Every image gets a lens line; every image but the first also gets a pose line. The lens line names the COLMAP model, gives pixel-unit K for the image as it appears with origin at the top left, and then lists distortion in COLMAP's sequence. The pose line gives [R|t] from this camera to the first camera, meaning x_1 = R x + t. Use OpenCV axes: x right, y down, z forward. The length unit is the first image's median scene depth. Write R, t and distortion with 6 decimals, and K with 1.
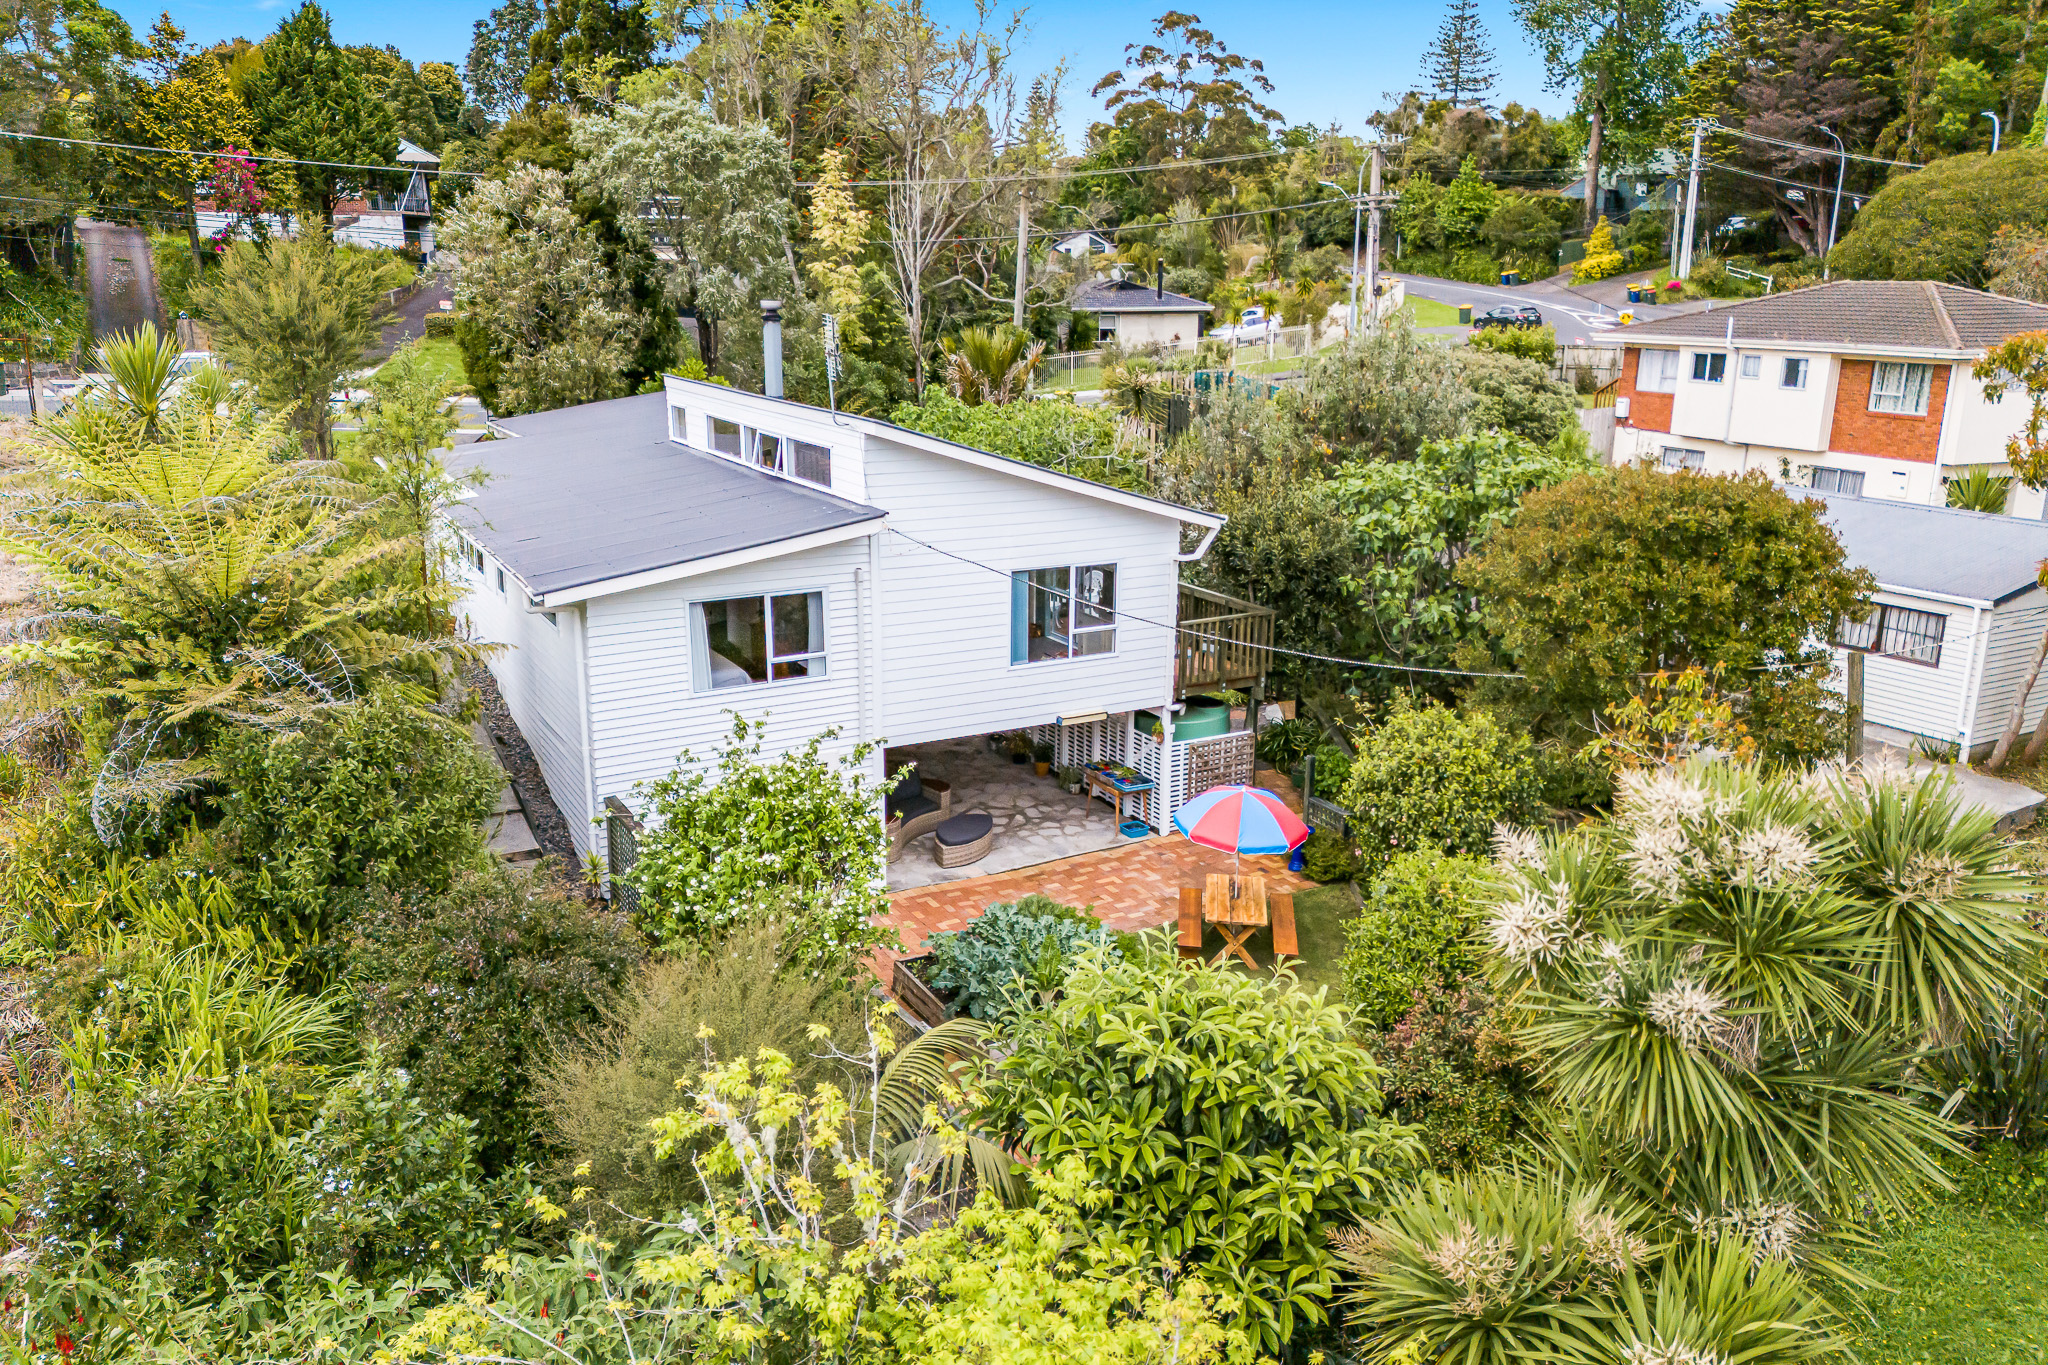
lens RADIAL K [[1421.3, 0, 1019.3], [0, 1421.3, 633.4], [0, 0, 1]] dist [0.069563, -0.063353]
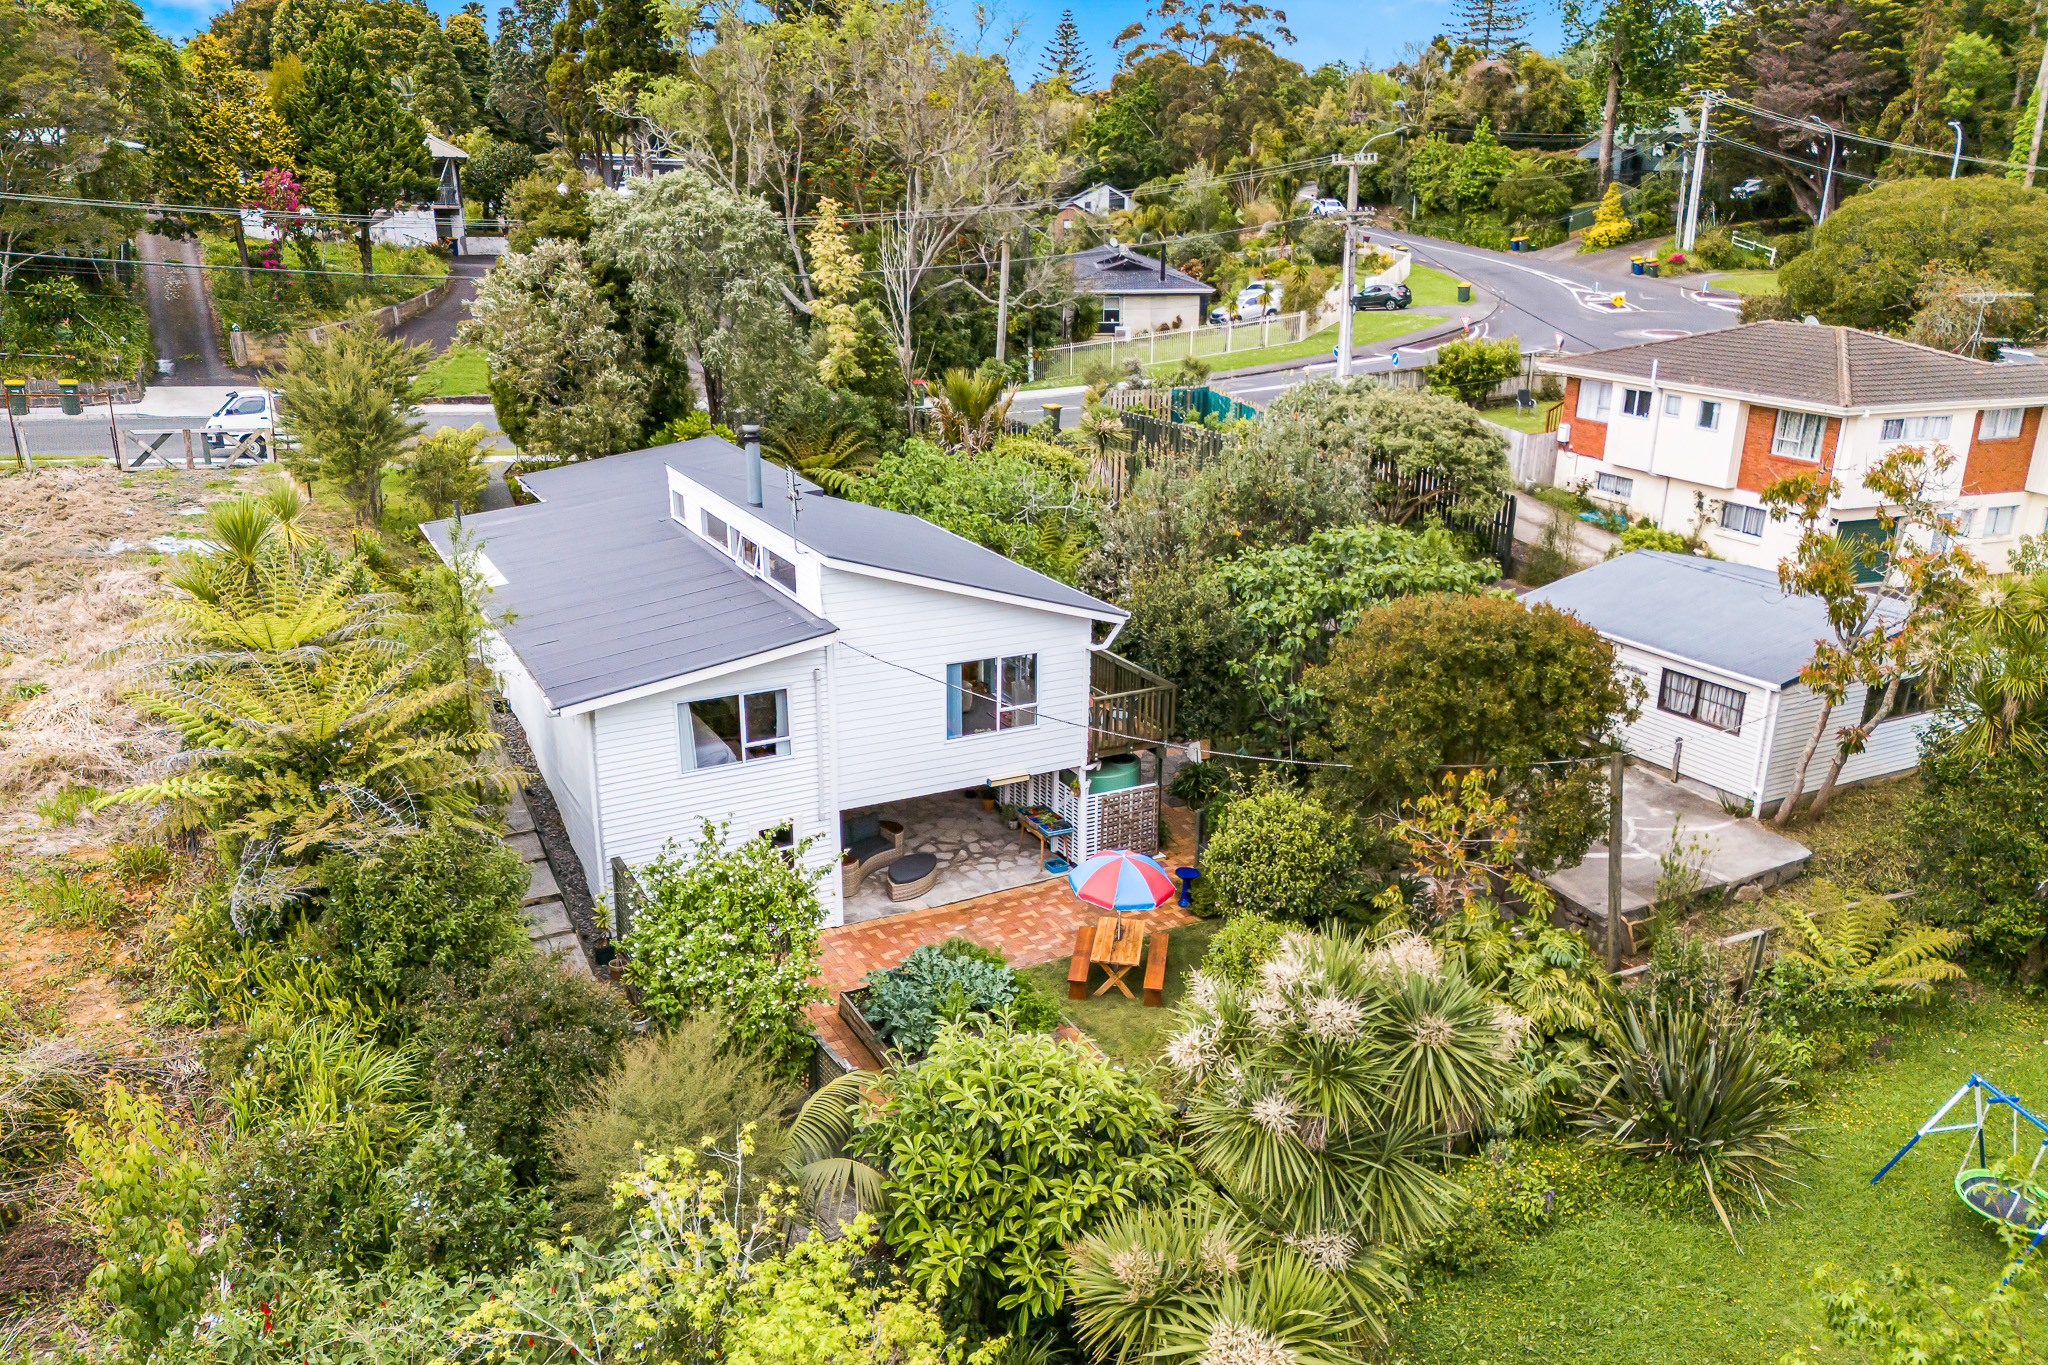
lens RADIAL K [[1443.6, 0, 1027.2], [0, 1443.6, 639.7], [0, 0, 1]] dist [0.068531, -0.063890]
pose [[0.999736, 0.007270, -0.021788, 0.080633], [-0.005925, 0.998110, 0.061172, -0.125506], [0.022191, -0.061027, 0.997889, -0.200336]]
